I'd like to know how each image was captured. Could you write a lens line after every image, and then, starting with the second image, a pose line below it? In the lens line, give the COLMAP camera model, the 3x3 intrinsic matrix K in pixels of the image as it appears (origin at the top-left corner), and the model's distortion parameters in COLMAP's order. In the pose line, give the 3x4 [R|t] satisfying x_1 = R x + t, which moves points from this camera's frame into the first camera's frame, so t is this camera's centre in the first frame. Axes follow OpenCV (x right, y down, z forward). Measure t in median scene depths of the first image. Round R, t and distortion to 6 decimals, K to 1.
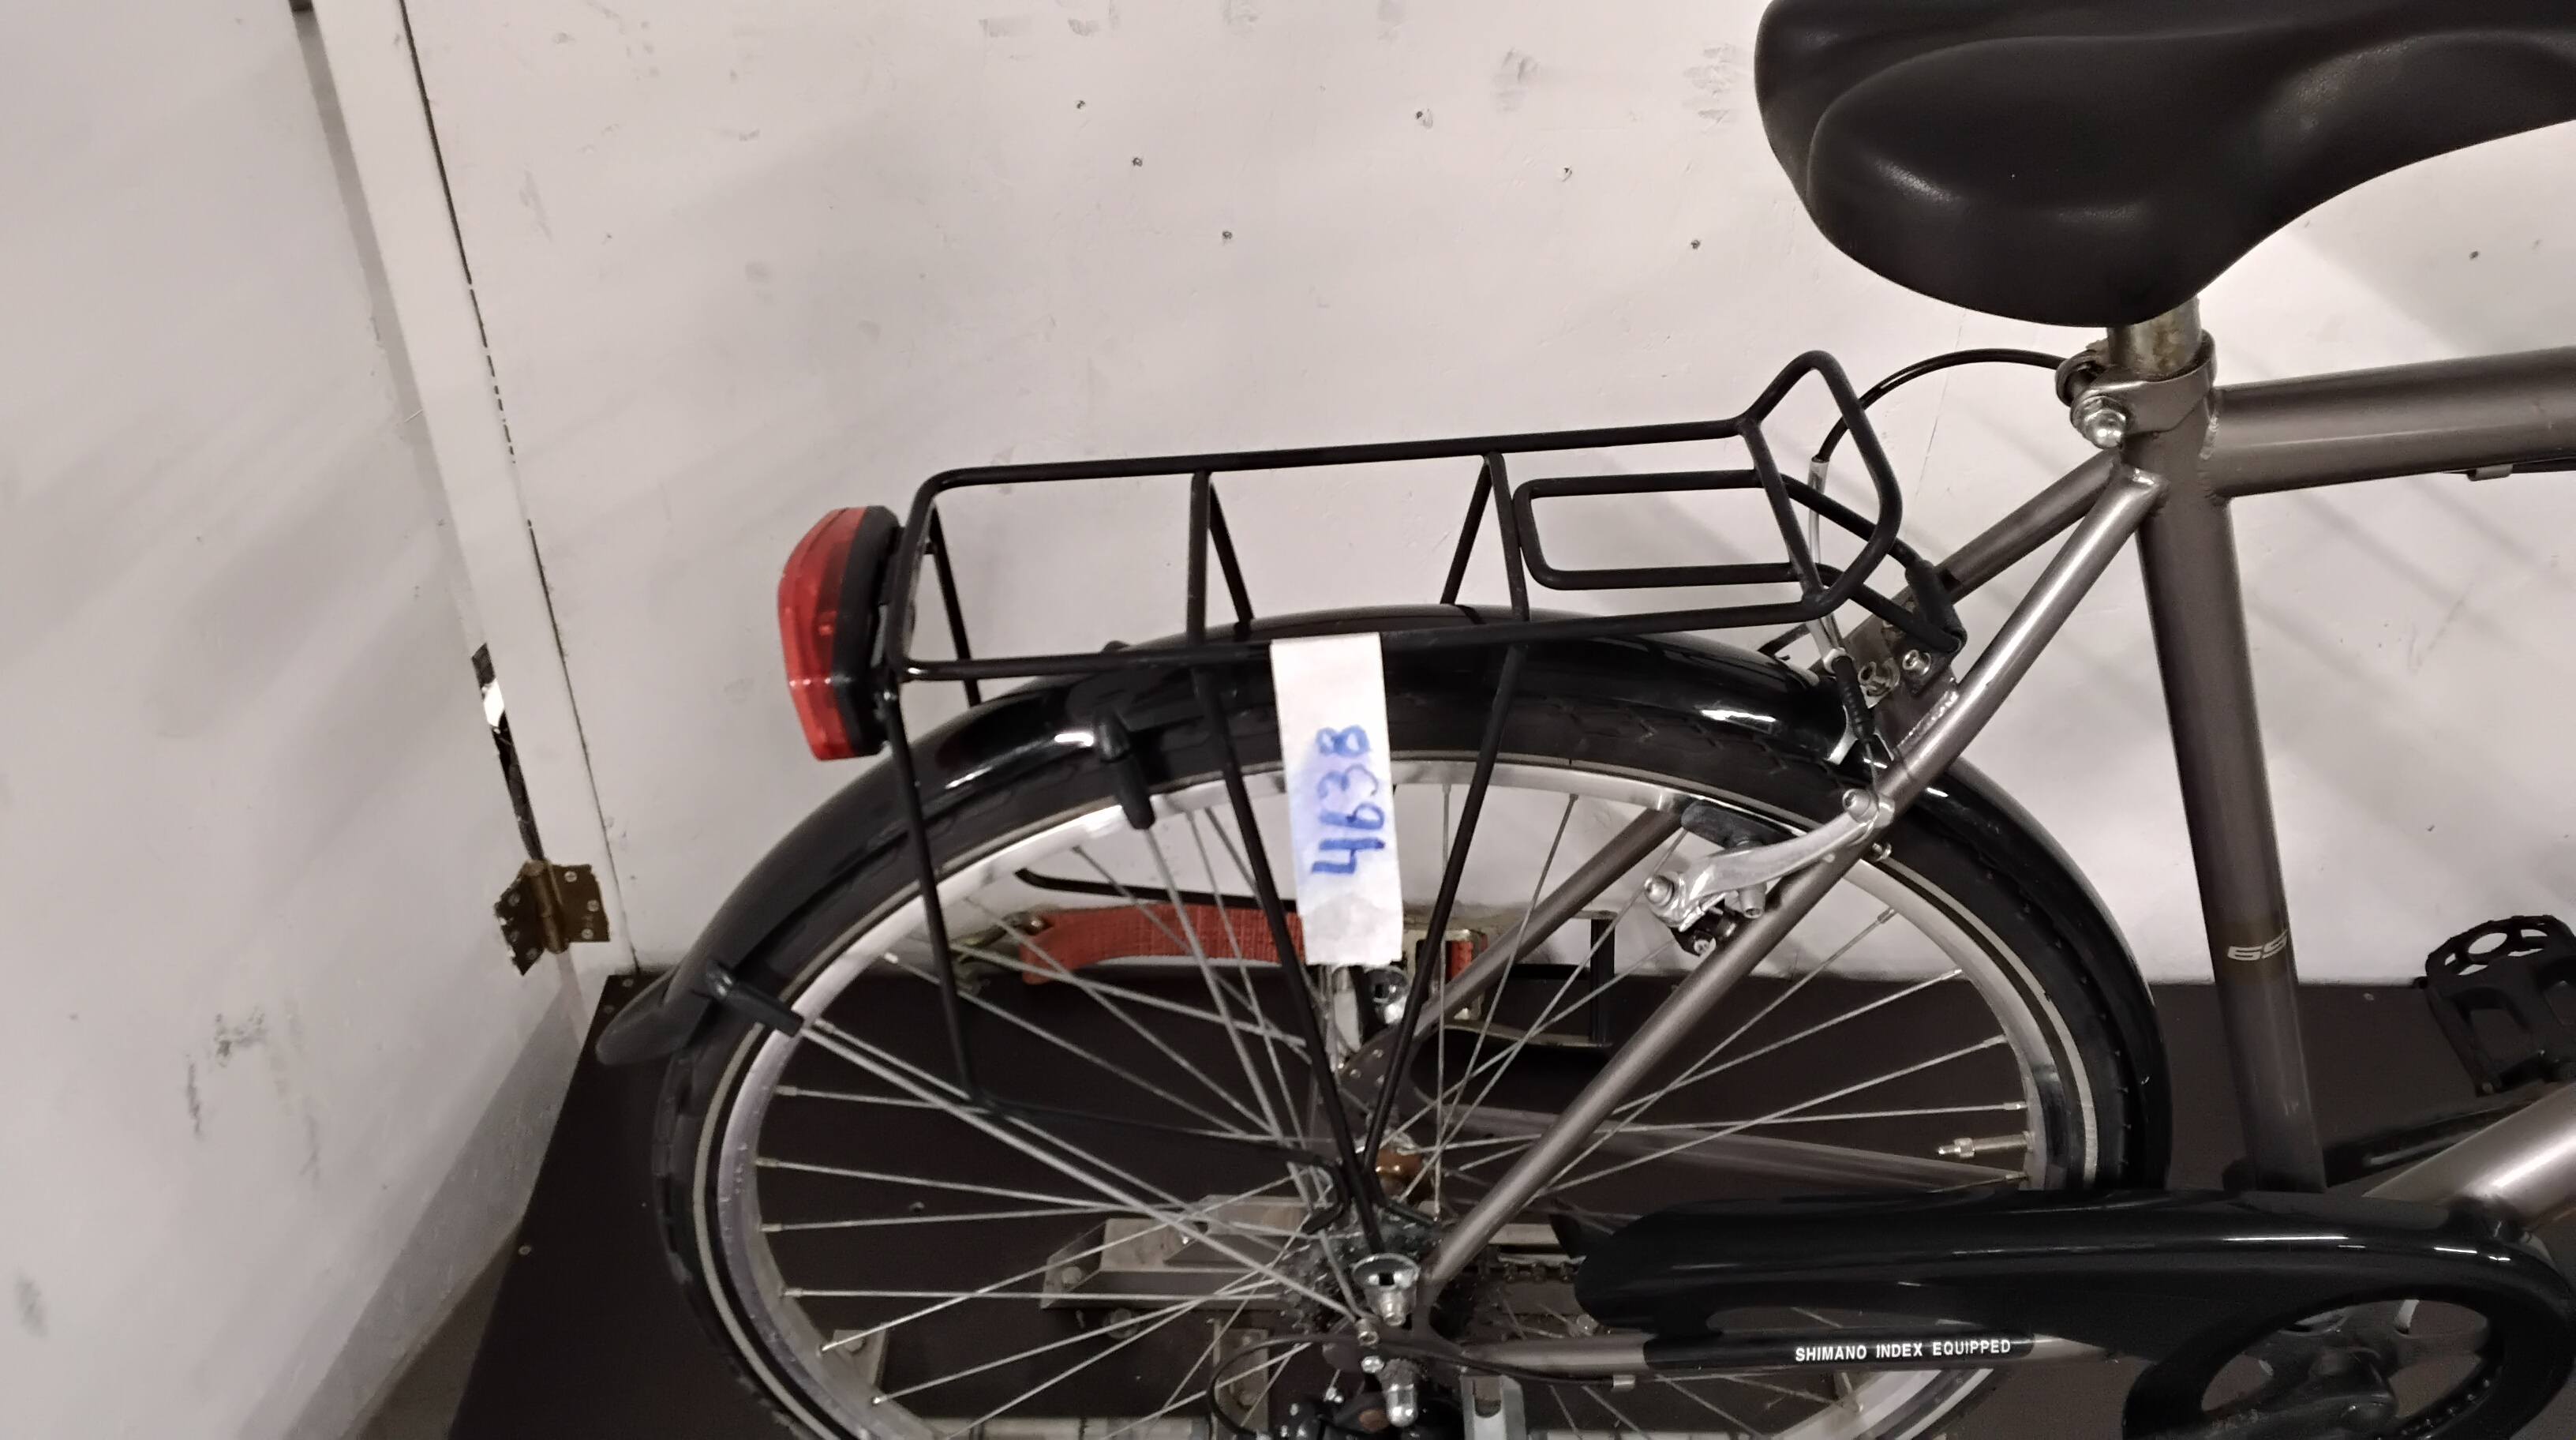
lens RADIAL K [[2055.9, 0, 1288.0], [0, 2055.9, 720.0], [0, 0, 1]] dist [0.029535, -0.000104]
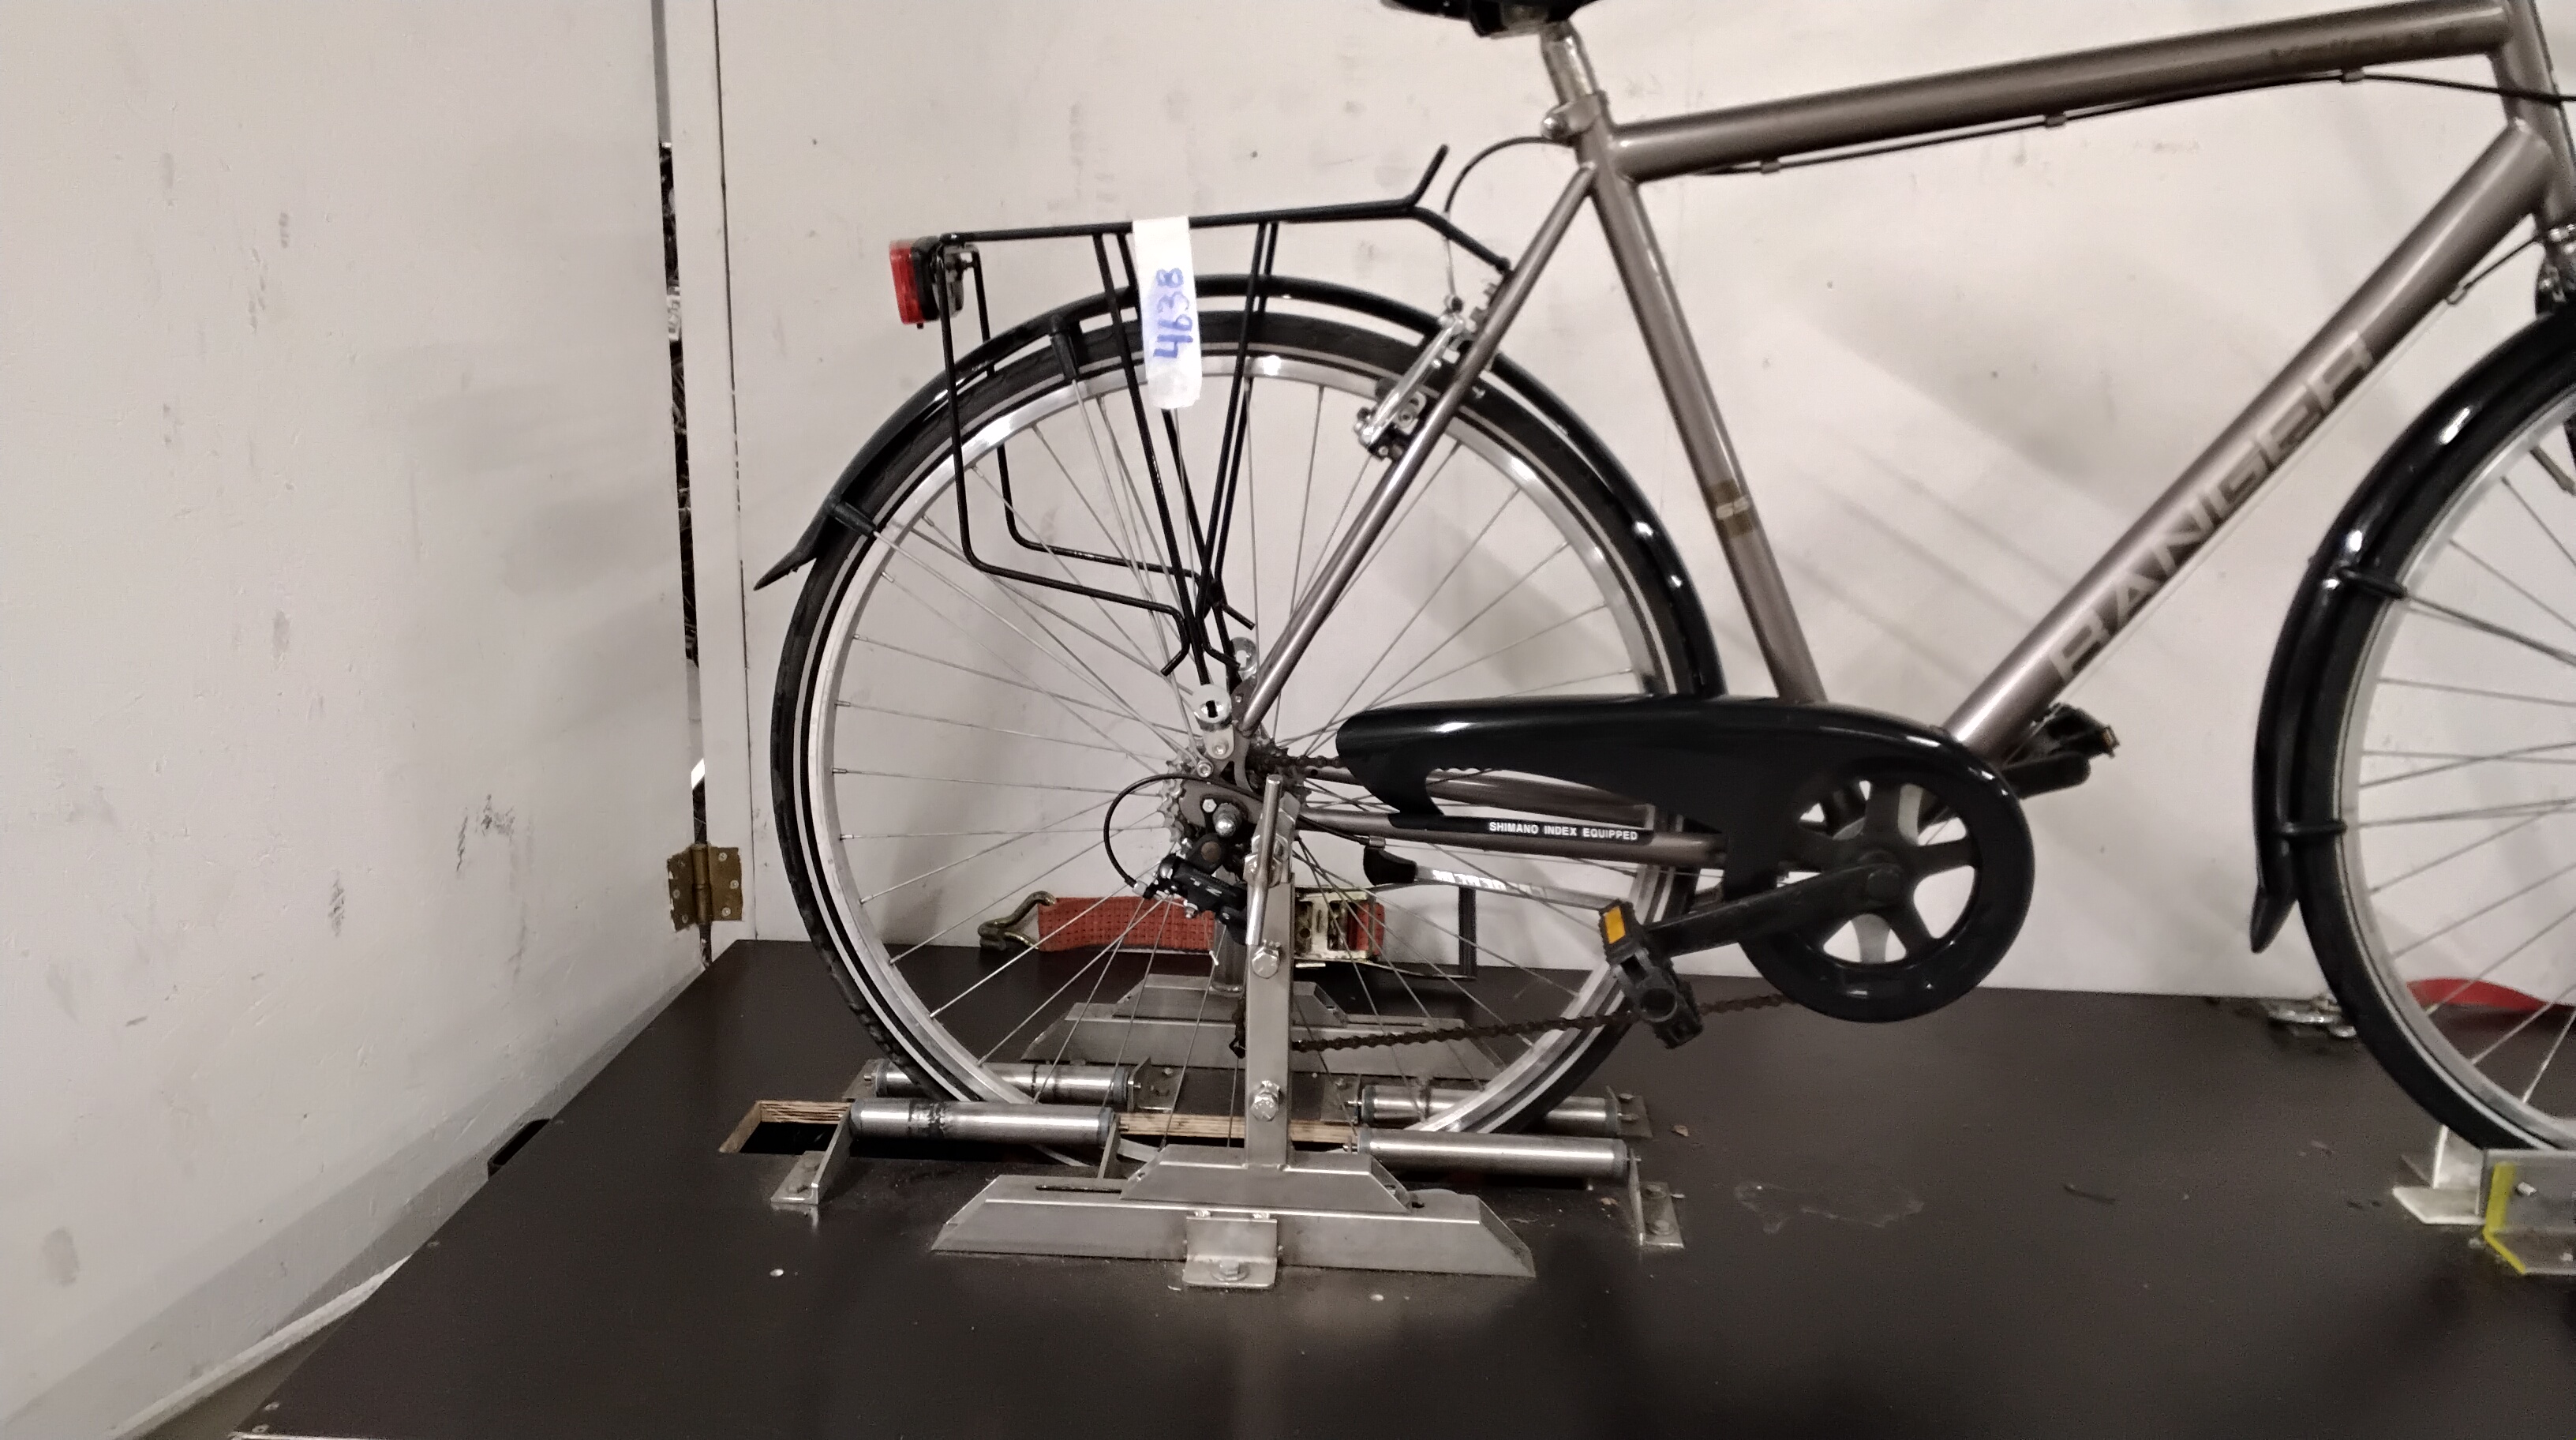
lens RADIAL K [[2083.4, 0, 1288.0], [0, 2083.4, 720.0], [0, 0, 1]] dist [0.125757, -0.184803]
pose [[0.996731, 0.007524, -0.080442, 0.267085], [-0.042180, 0.897655, -0.438676, 1.111313], [0.068909, 0.440635, 0.895038, -0.515615]]
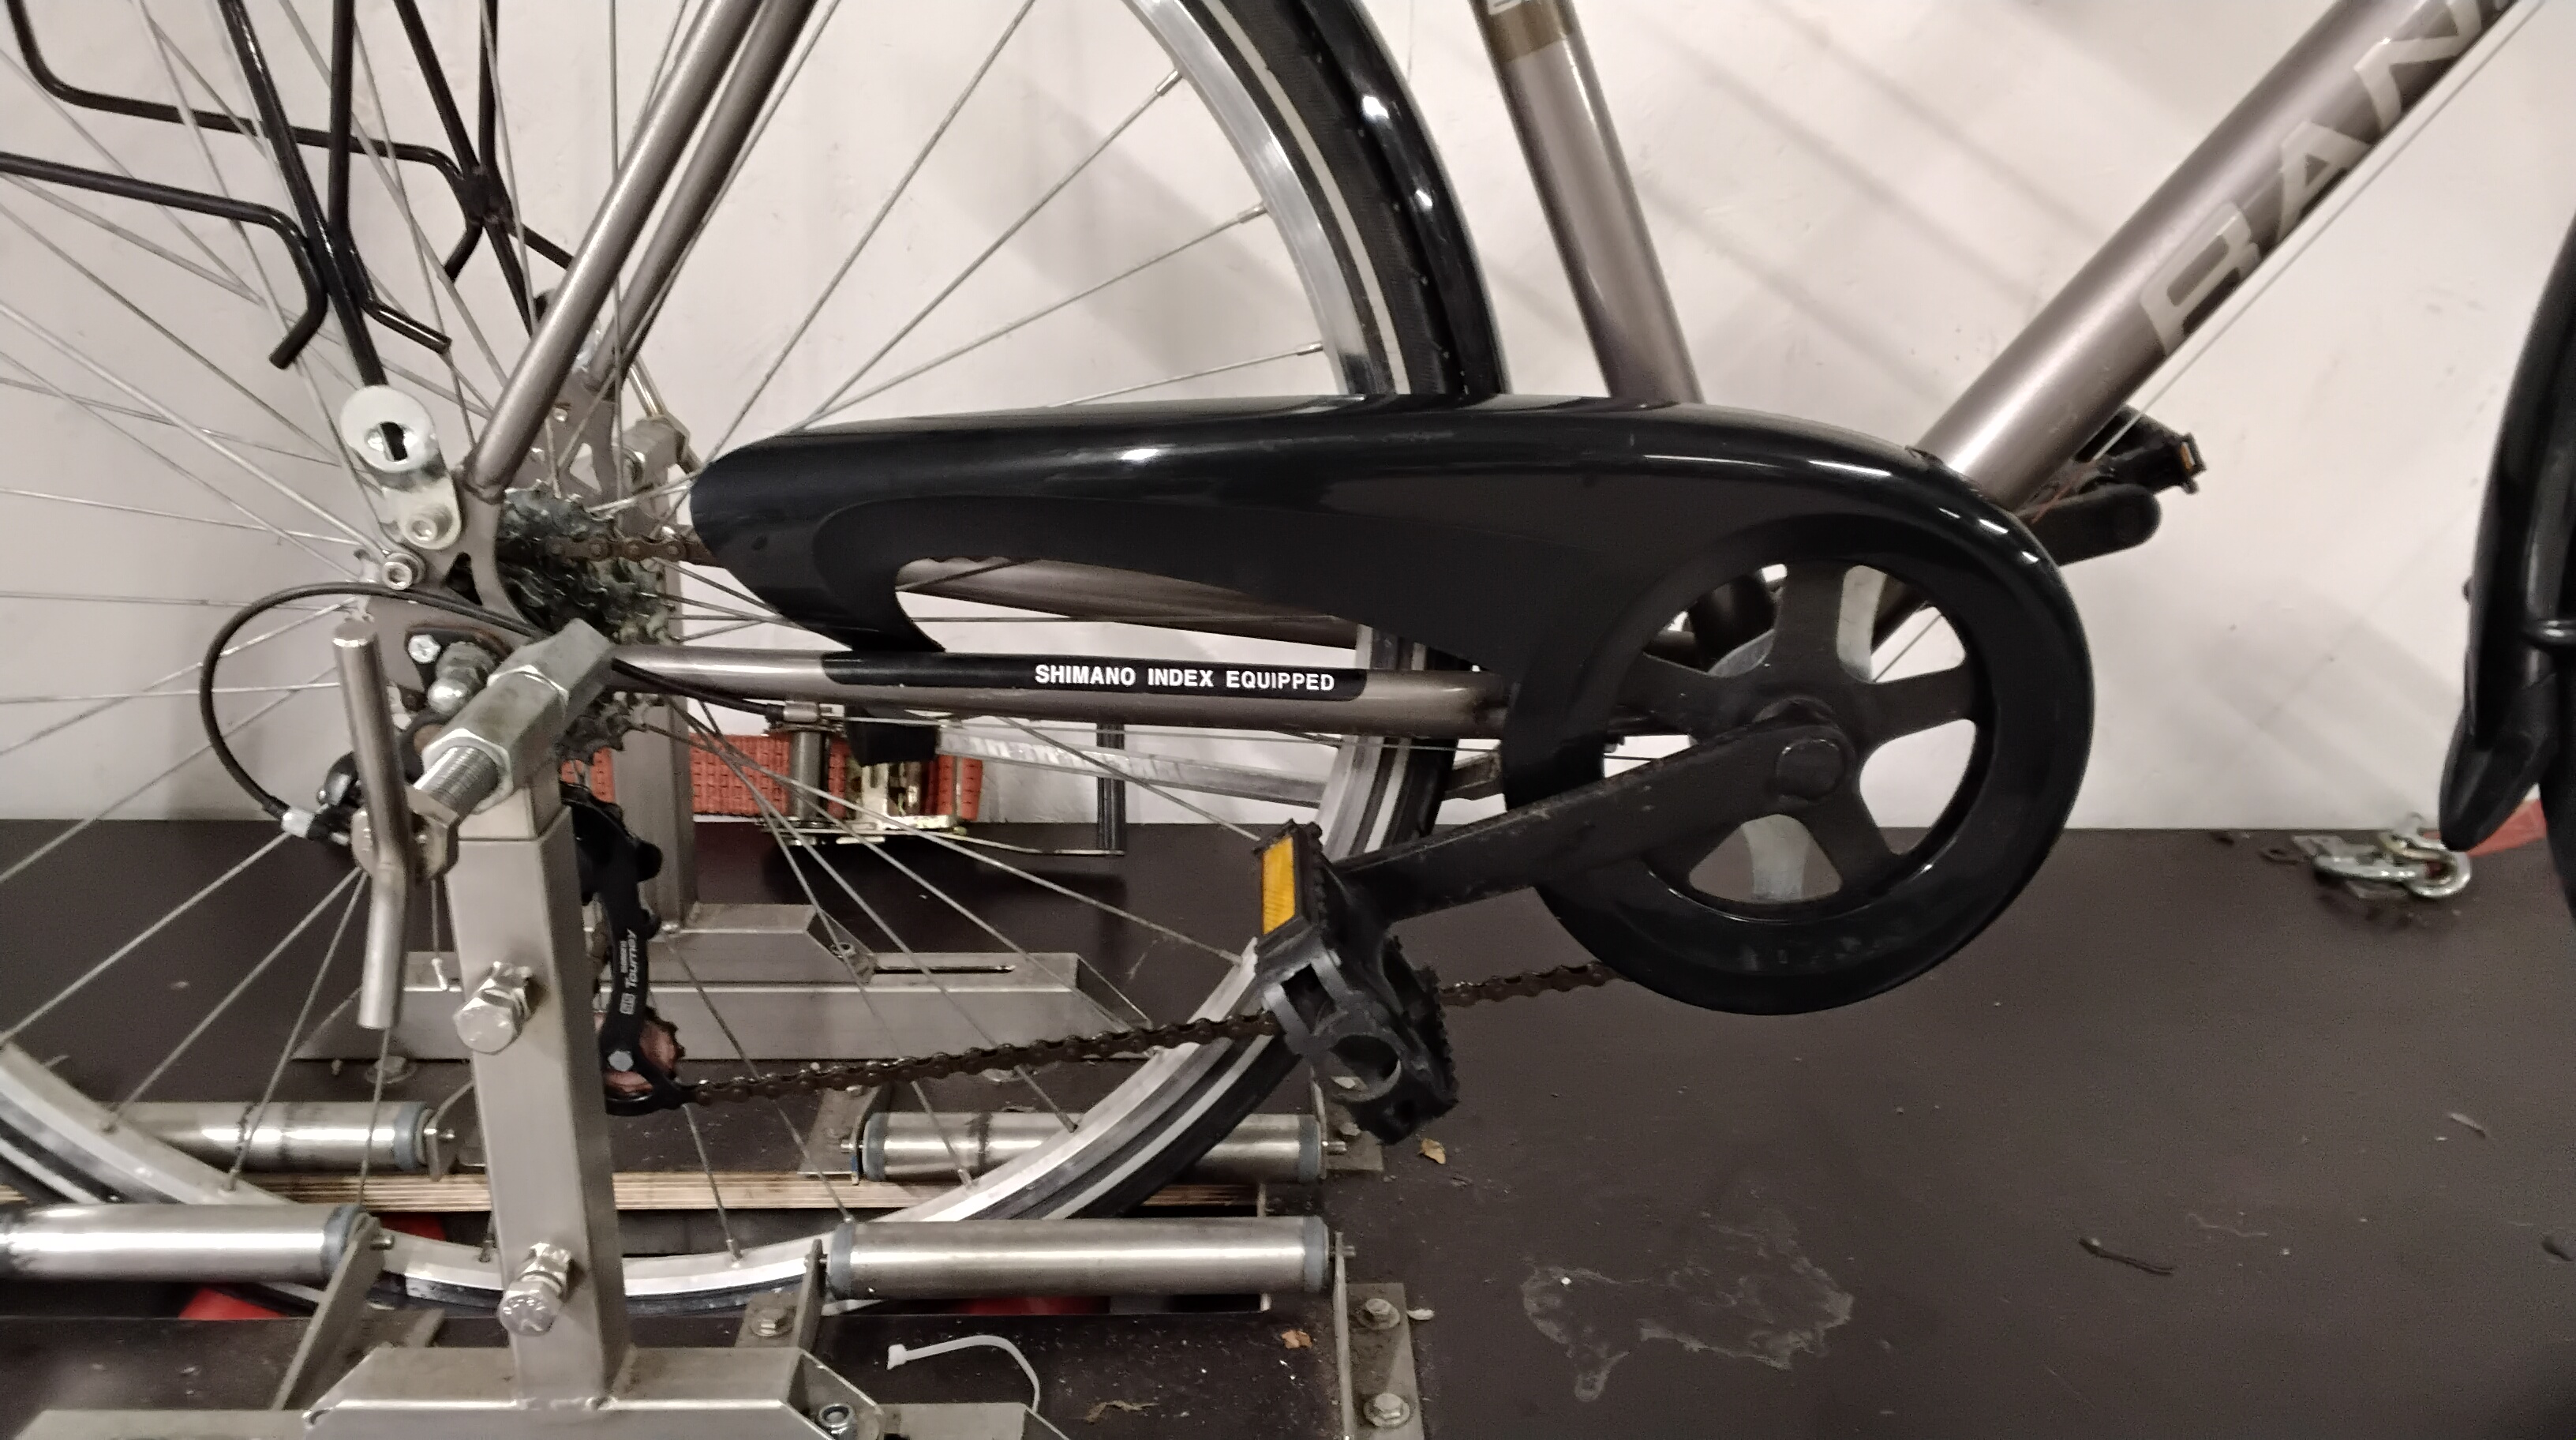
lens RADIAL K [[2083.4, 0, 1288.0], [0, 2083.4, 720.0], [0, 0, 1]] dist [0.125757, -0.184803]
pose [[0.999840, -0.011905, 0.013383, 0.394859], [0.015443, 0.951489, -0.307295, 0.677236], [-0.009076, 0.307452, 0.951520, 0.333658]]
